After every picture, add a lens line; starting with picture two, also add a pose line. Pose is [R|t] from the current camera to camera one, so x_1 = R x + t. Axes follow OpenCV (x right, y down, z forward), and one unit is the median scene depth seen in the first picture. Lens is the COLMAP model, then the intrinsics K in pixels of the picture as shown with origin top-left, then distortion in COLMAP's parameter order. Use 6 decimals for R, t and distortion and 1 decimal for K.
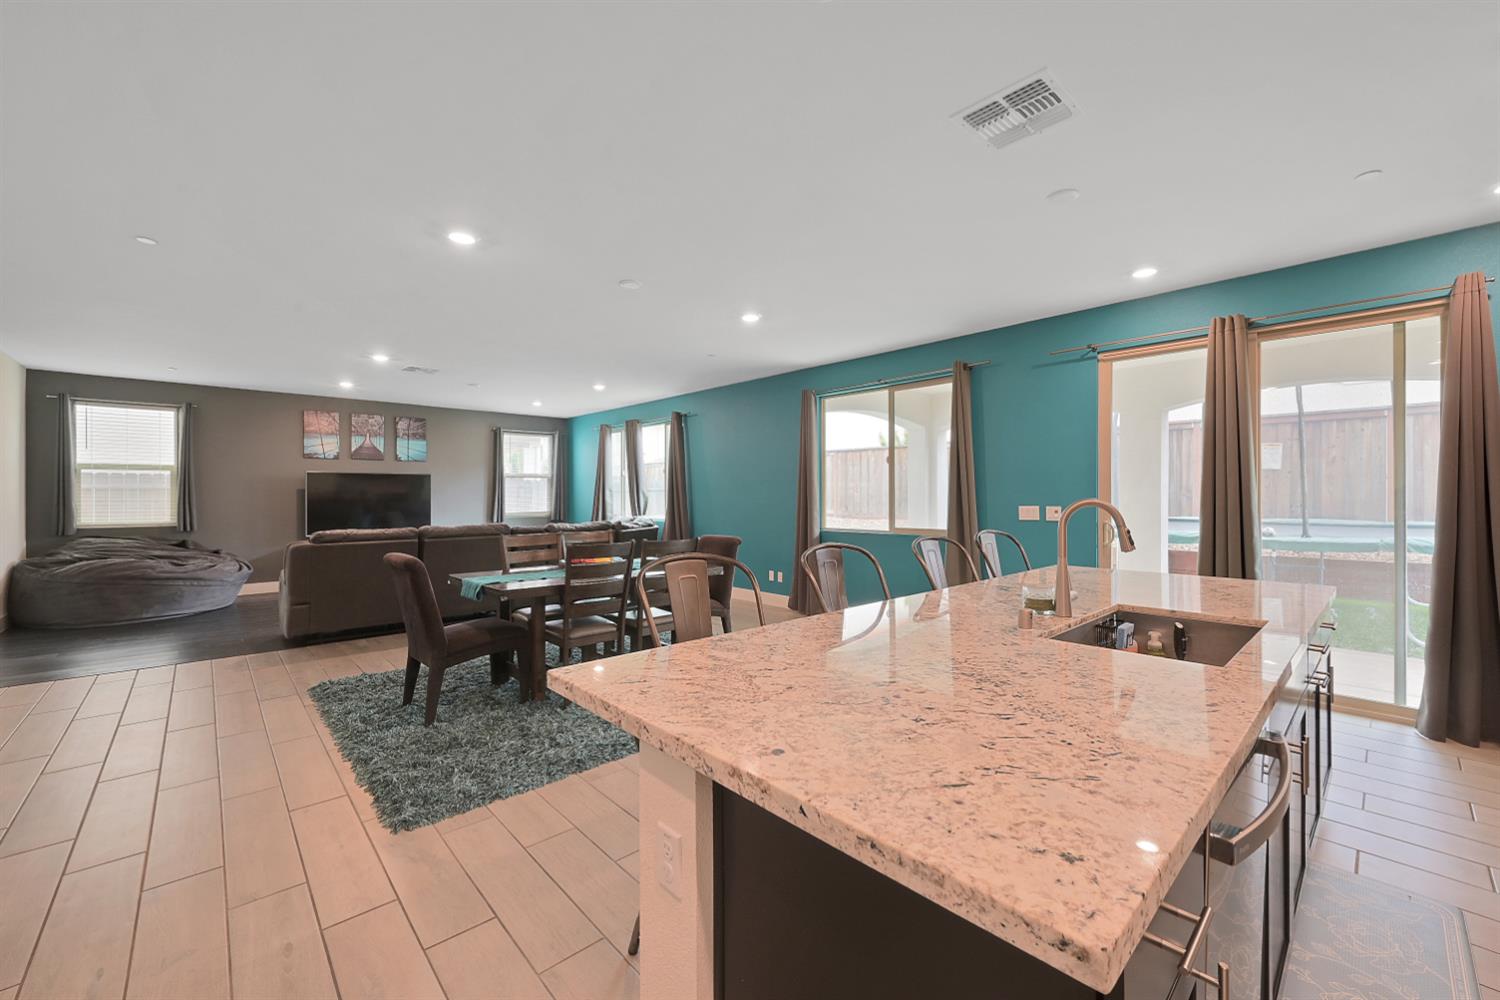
lens RADIAL K [[589.3, 0, 755.6], [0, 589.3, 493.8], [0, 0, 1]] dist [-0.012948, 0.000060]
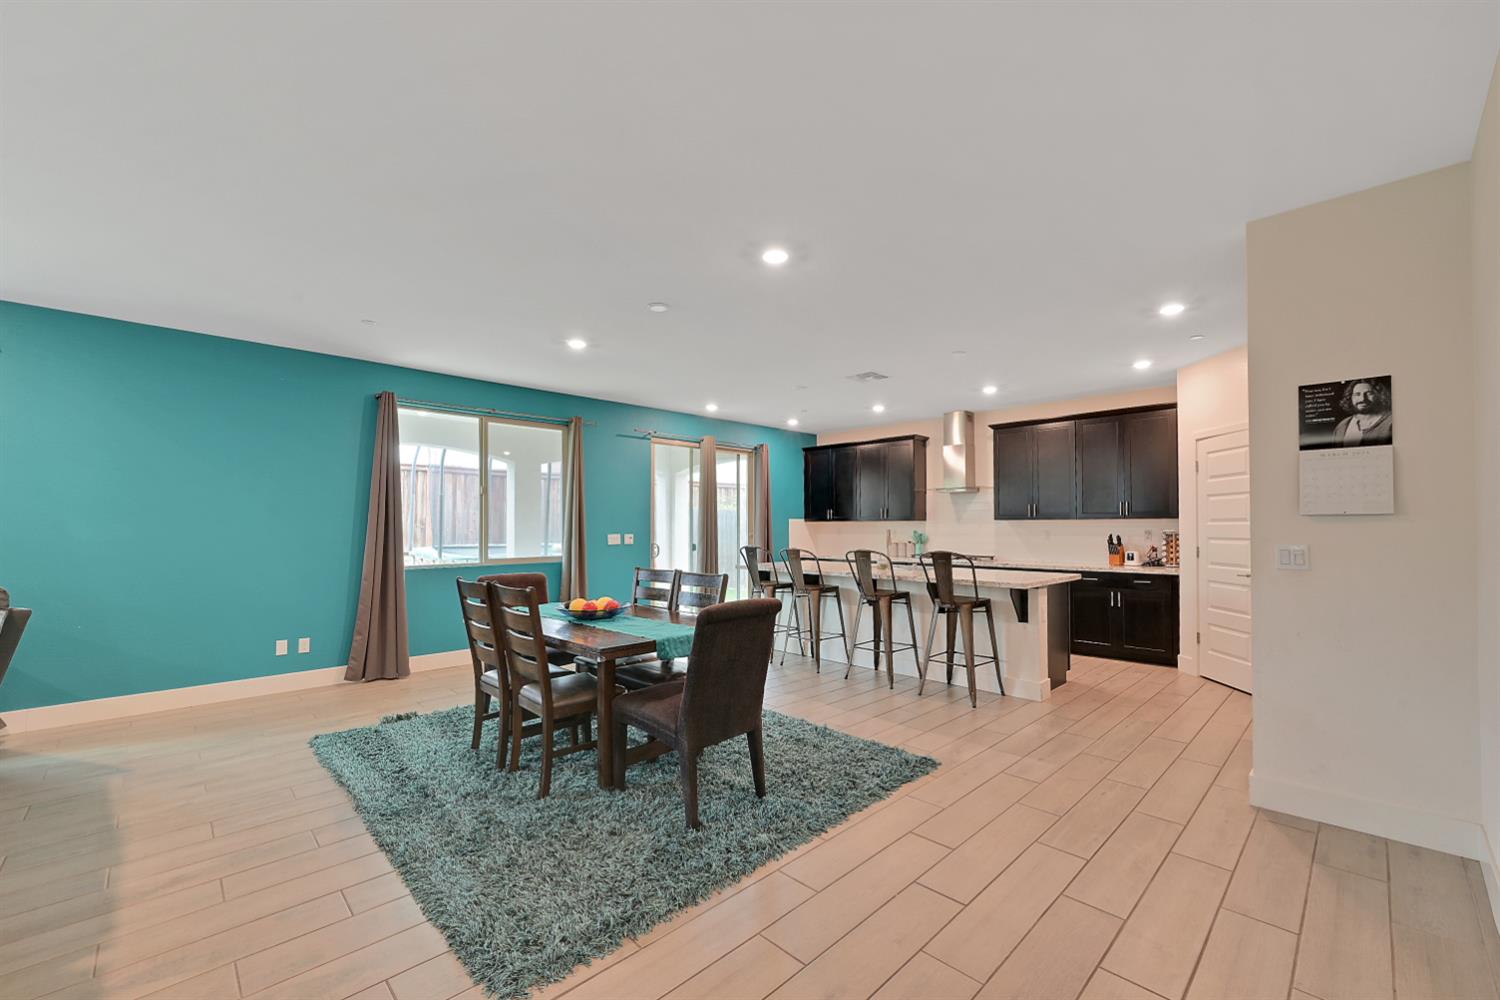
lens RADIAL K [[616.2, 0, 761.0], [0, 616.2, 513.3], [0, 0, 1]] dist [0.001344, -0.000022]
pose [[-0.042628, 0.027597, 0.998710, -0.814528], [0.001745, 0.999619, -0.027548, 0.010039], [-0.999089, 0.000568, -0.042660, 0.580601]]
